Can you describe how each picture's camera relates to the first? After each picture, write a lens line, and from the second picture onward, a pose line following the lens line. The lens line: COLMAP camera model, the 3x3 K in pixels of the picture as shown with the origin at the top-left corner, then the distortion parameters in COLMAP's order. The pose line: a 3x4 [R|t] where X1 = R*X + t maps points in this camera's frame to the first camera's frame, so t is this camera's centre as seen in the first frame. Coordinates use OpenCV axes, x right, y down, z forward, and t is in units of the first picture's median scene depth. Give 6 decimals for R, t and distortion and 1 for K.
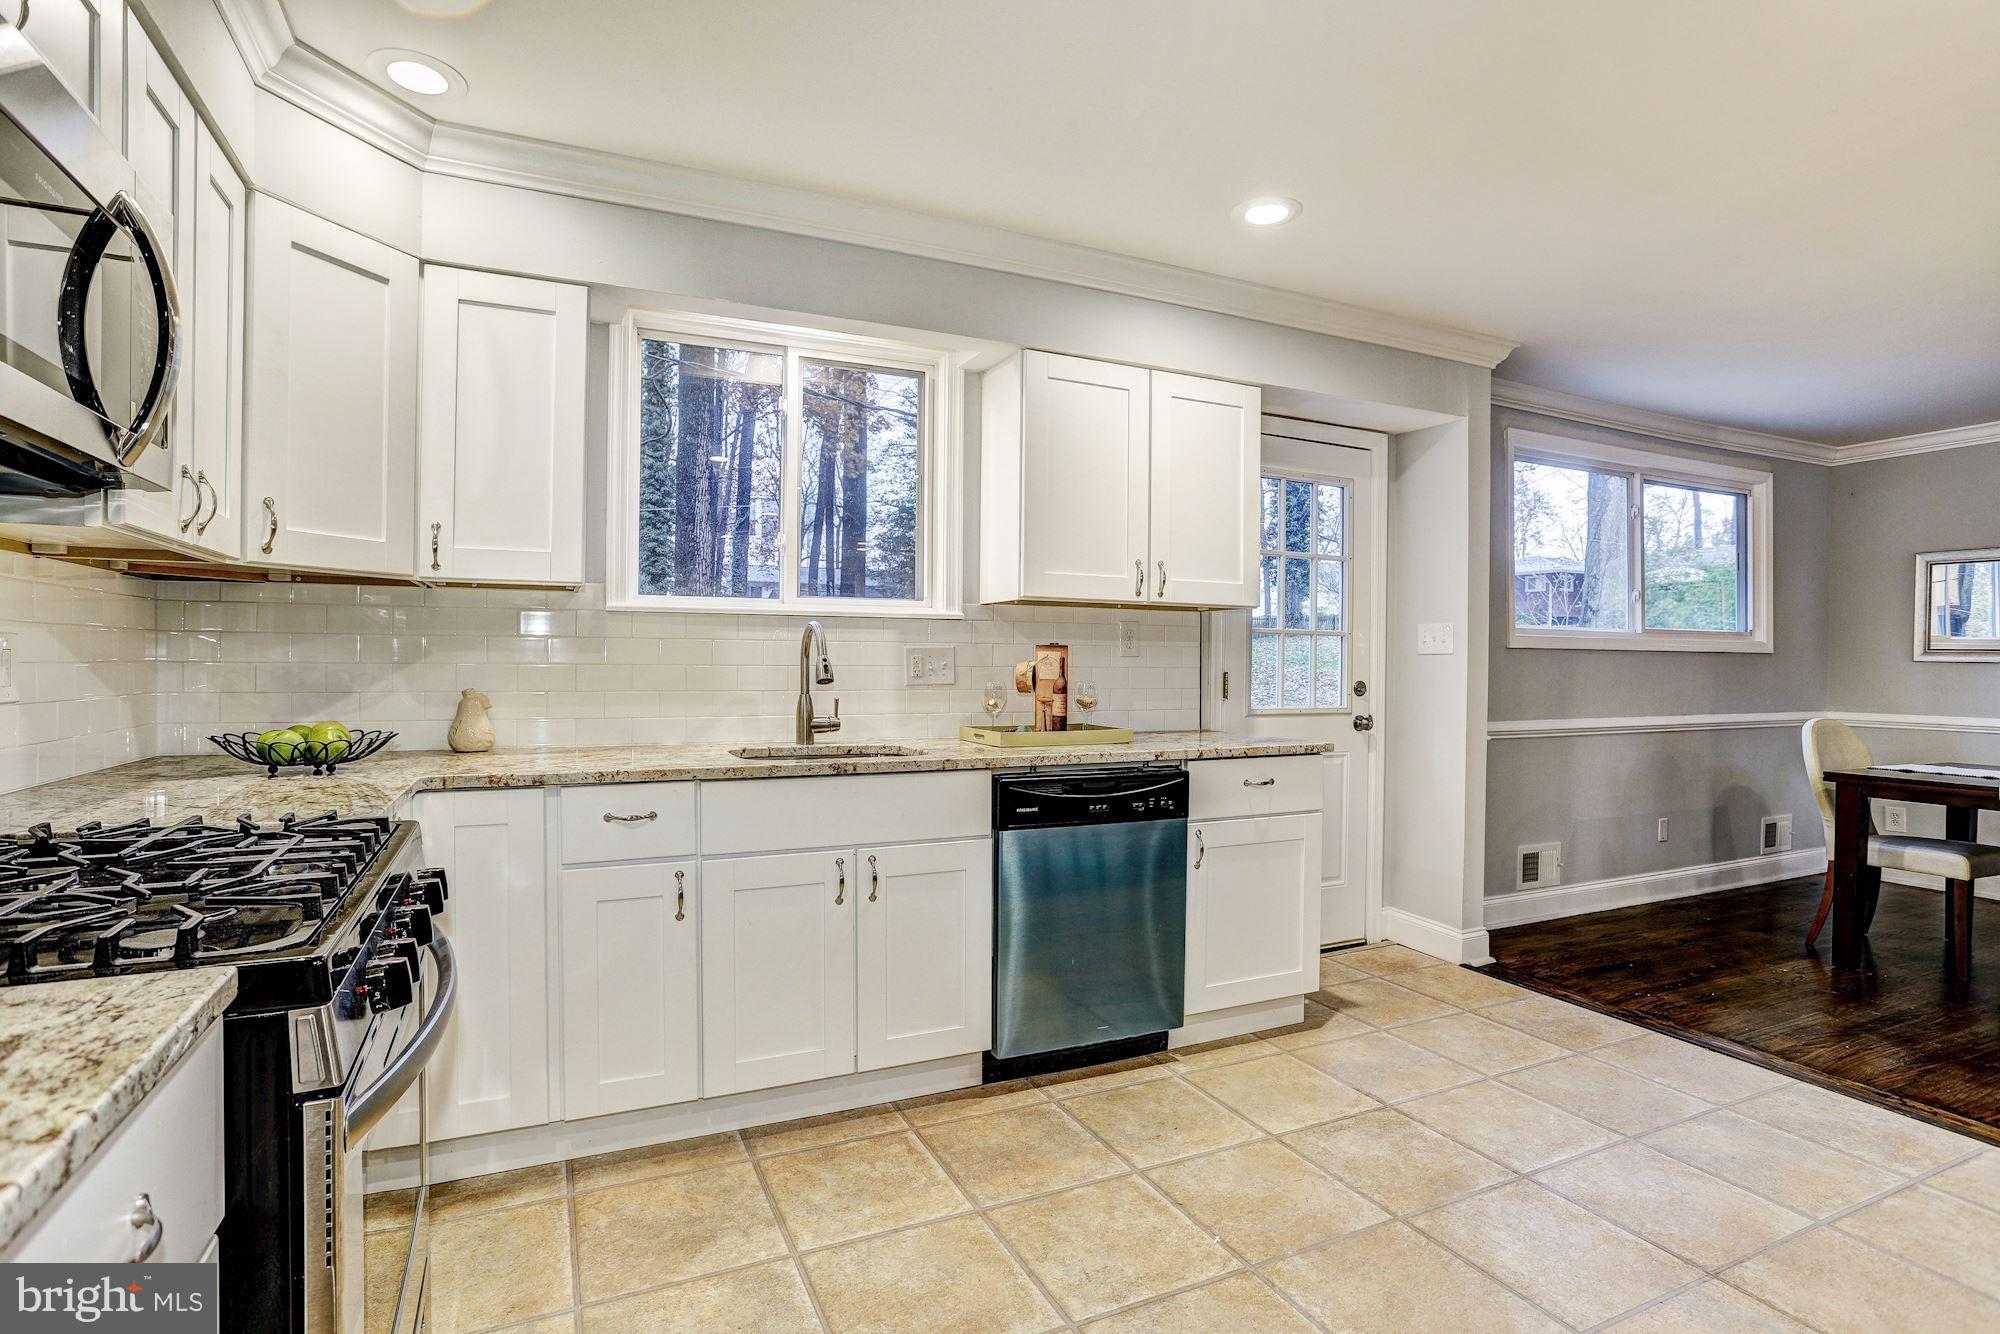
lens RADIAL K [[979.0, 0, 988.9], [0, 979.0, 670.5], [0, 0, 1]] dist [-0.047913, 0.017333]
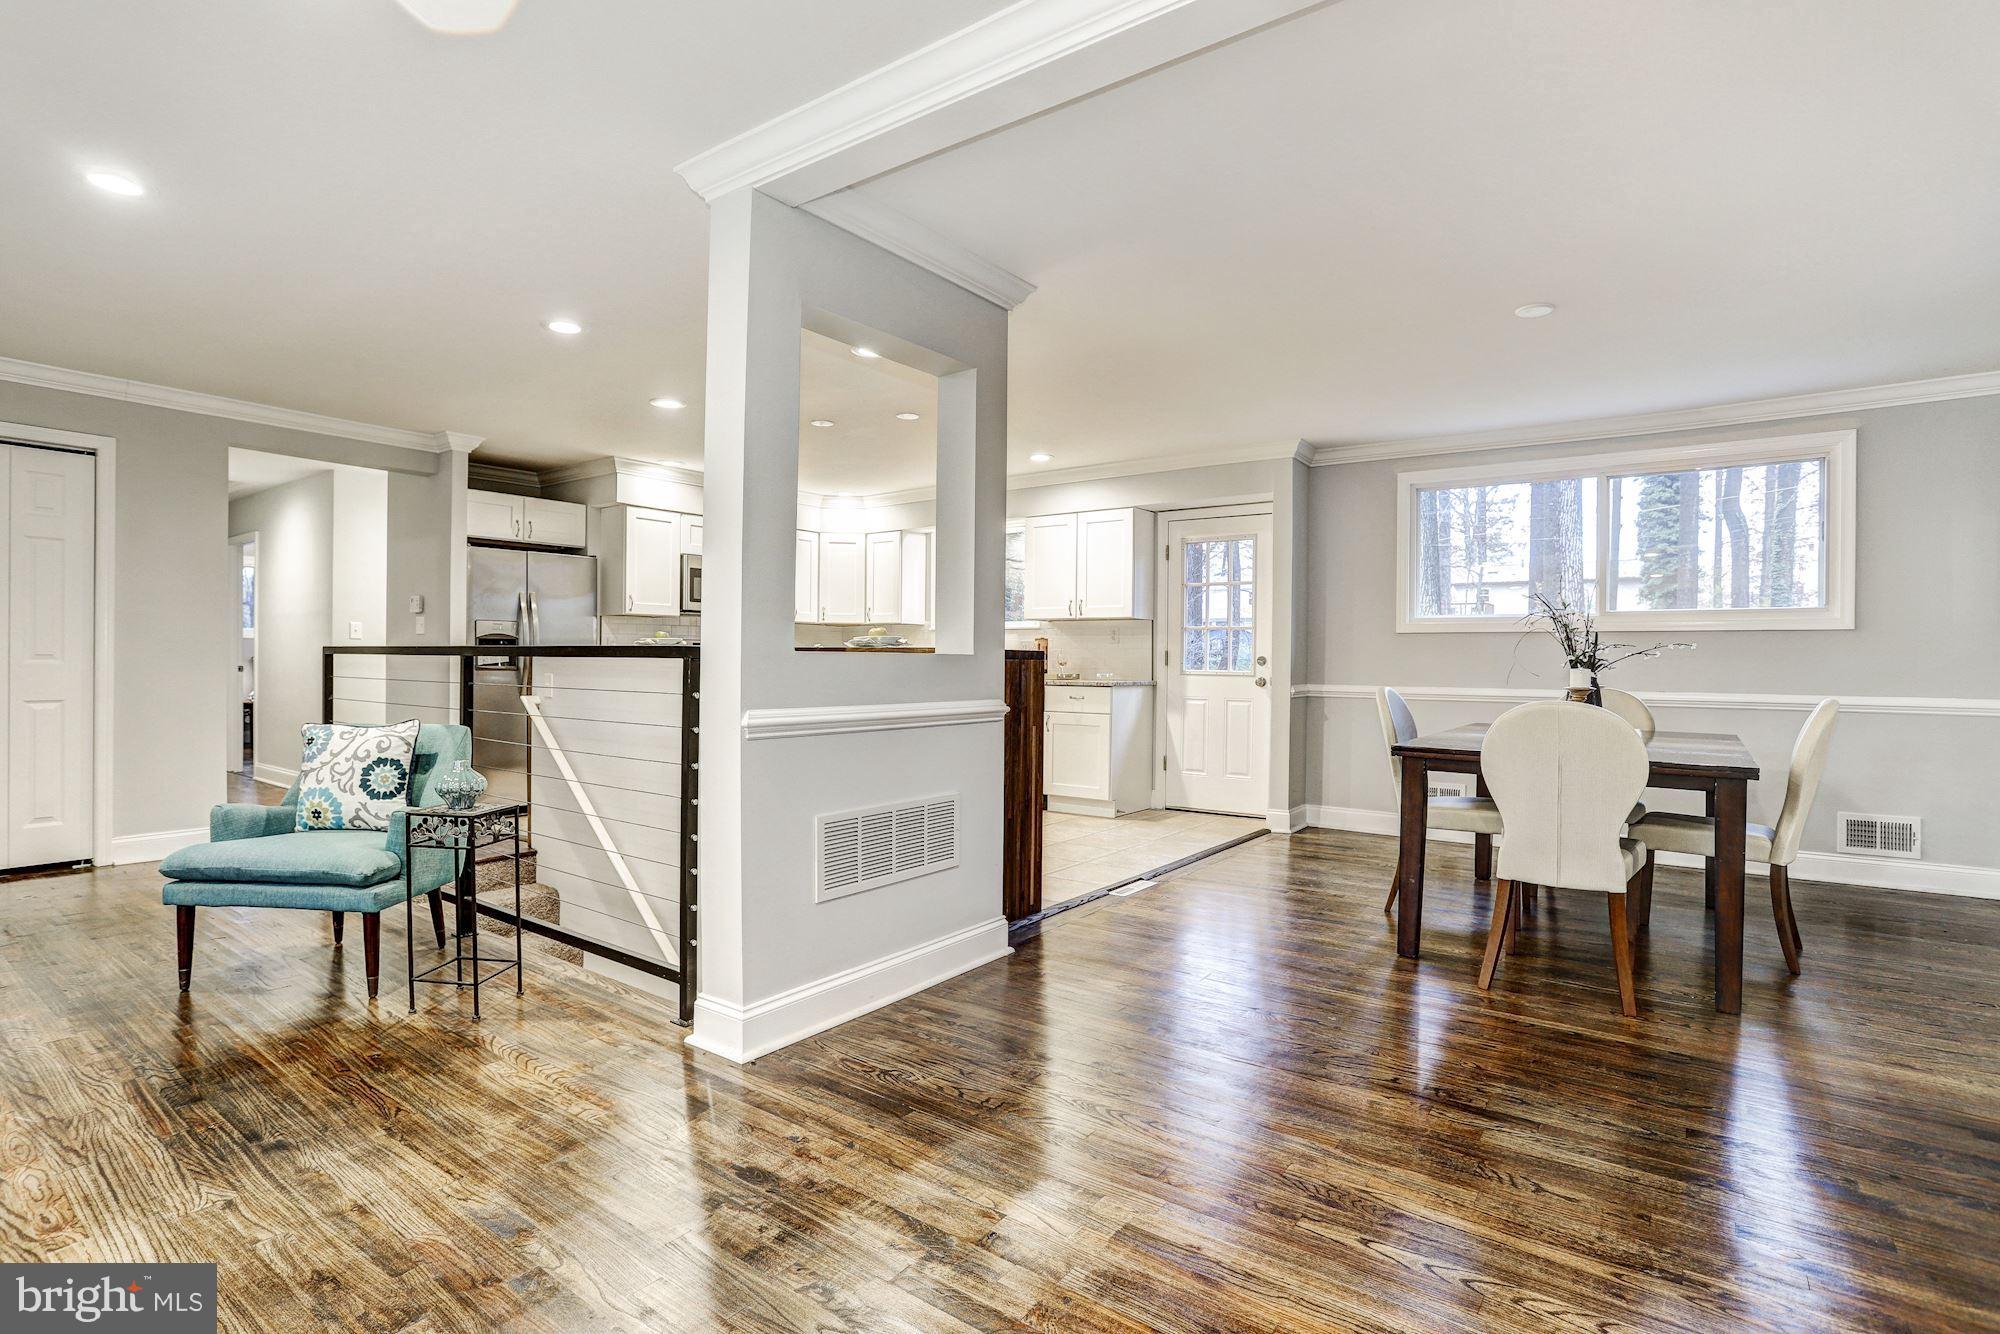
lens RADIAL K [[979.0, 0, 983.2], [0, 979.0, 665.0], [0, 0, 1]] dist [-0.055906, 0.021832]
pose [[0.475120, -0.000566, -0.879921, 2.406129], [-0.014950, 0.999850, -0.008715, 0.069822], [0.879794, 0.017295, 0.475040, -0.288752]]
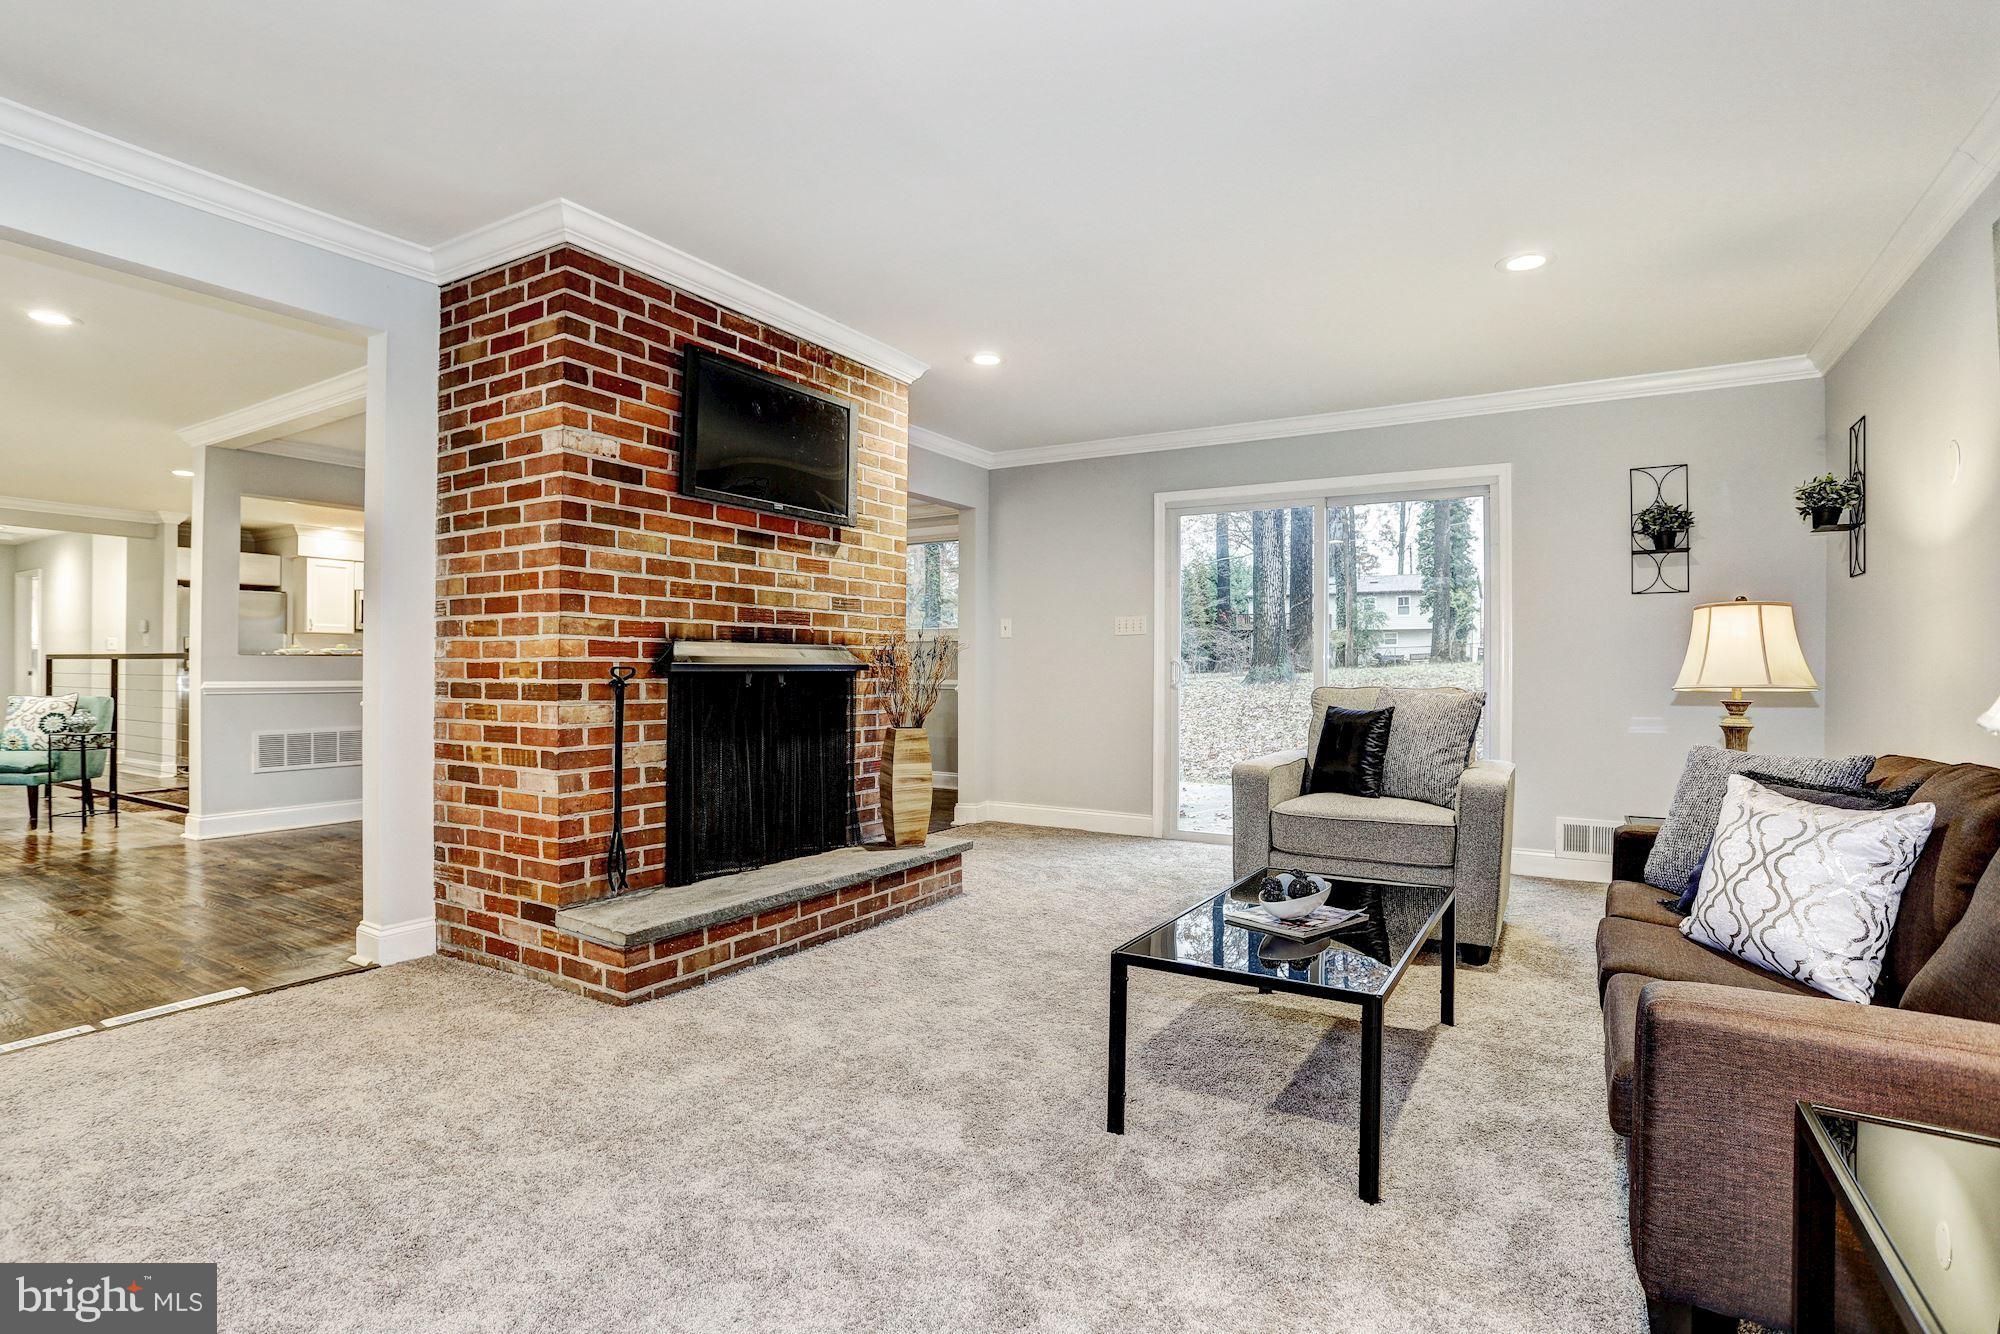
lens RADIAL K [[979.0, 0, 1011.8], [0, 979.0, 670.0], [0, 0, 1]] dist [-0.055906, 0.021832]
pose [[0.559659, -0.005477, -0.828705, 4.228703], [-0.007646, 0.999901, -0.011772, 0.095192], [0.828688, 0.012924, 0.559562, 0.282805]]
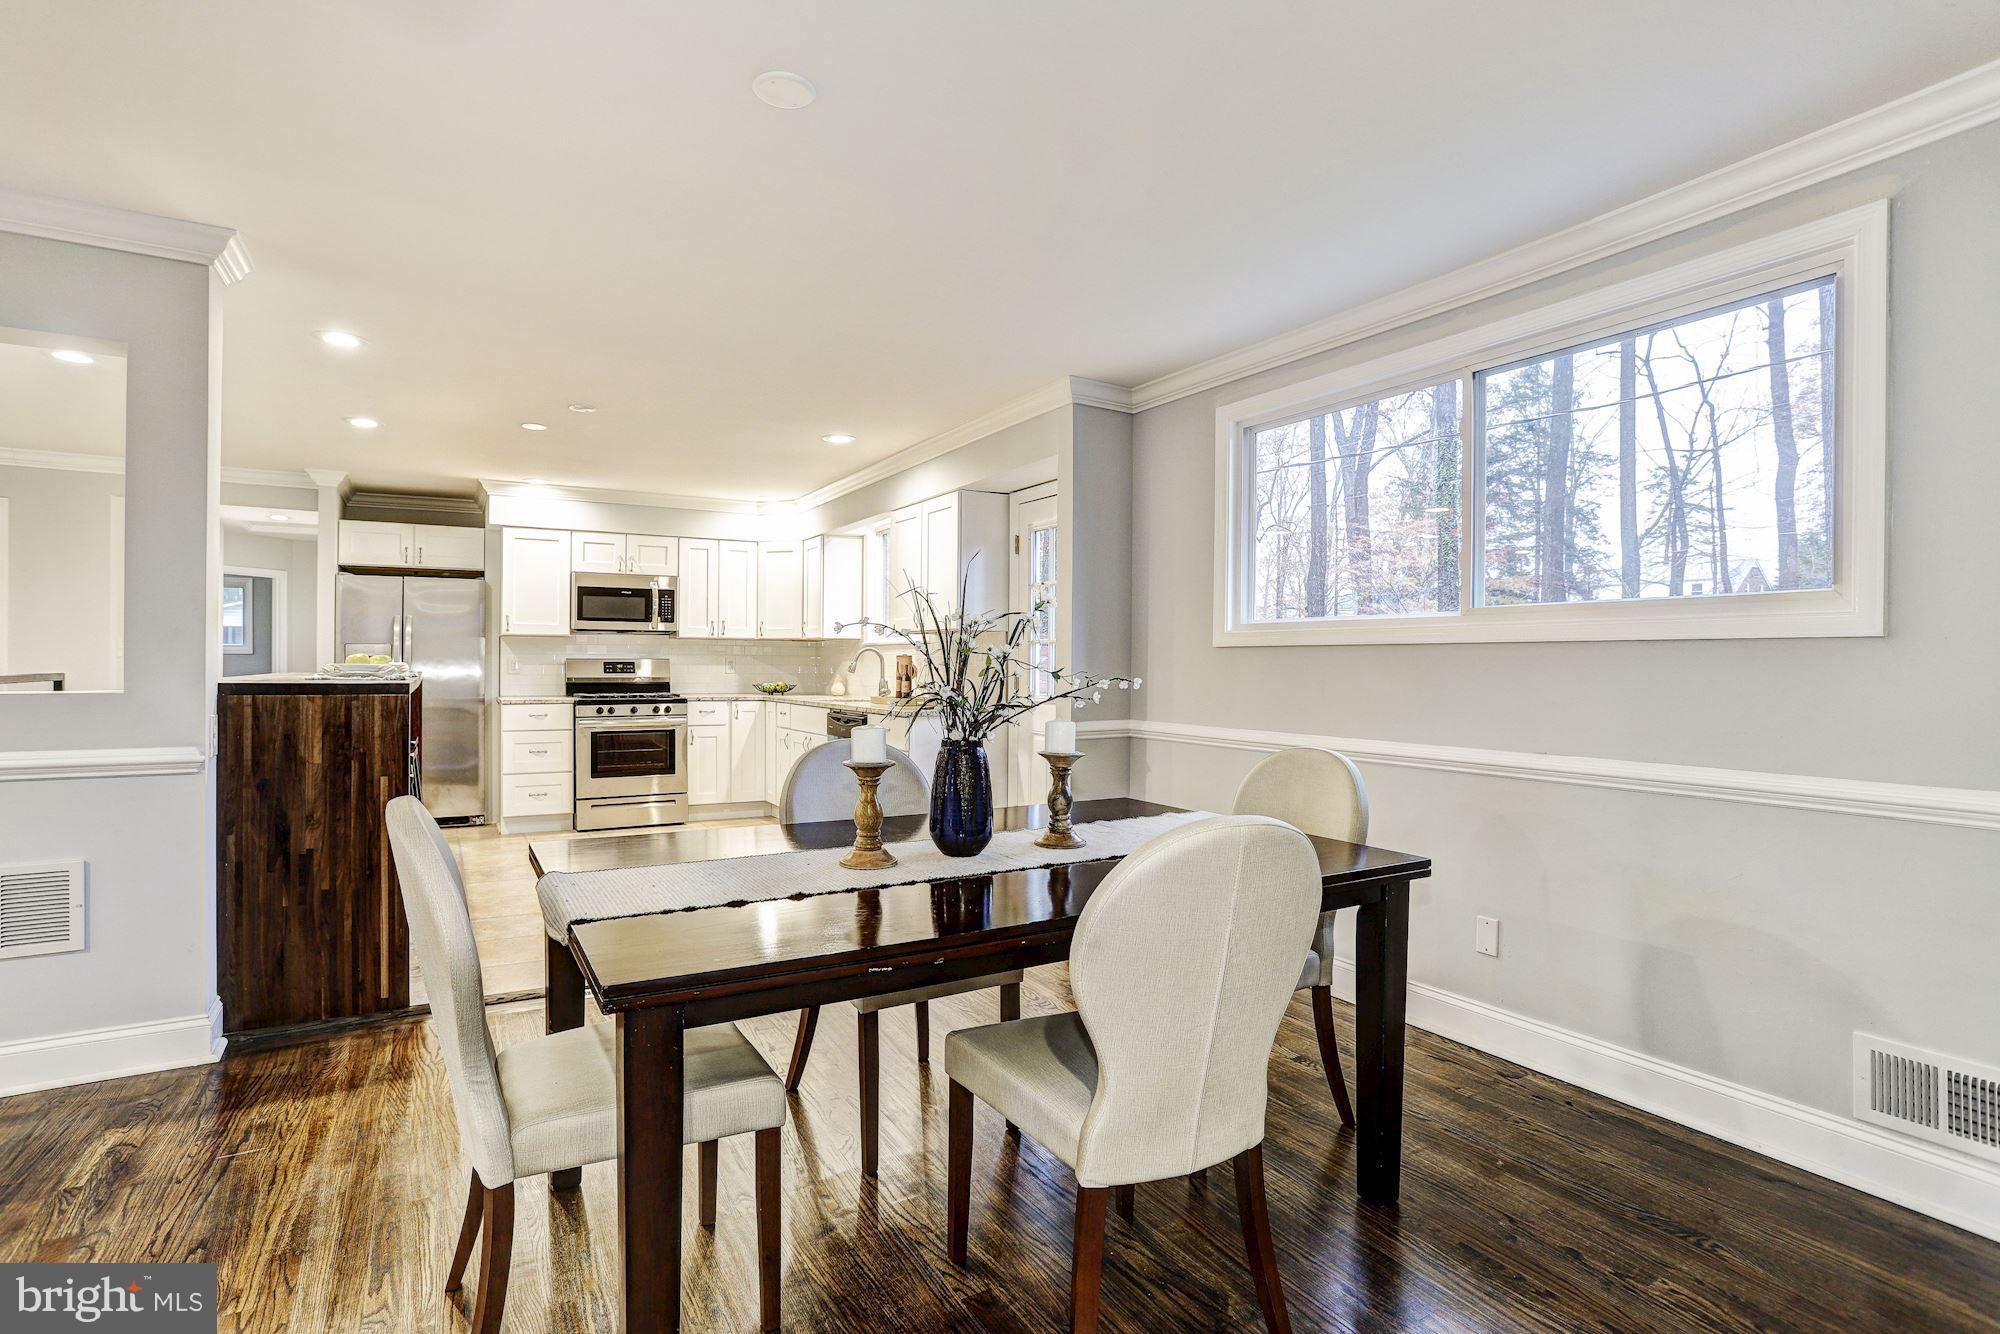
lens RADIAL K [[979.0, 0, 979.7], [0, 979.0, 665.2], [0, 0, 1]] dist [-0.055906, 0.021832]
pose [[0.080101, -0.006401, -0.996766, 2.362583], [-0.016910, 0.999827, -0.007780, 0.007553], [0.996643, 0.017479, 0.079979, 1.147534]]
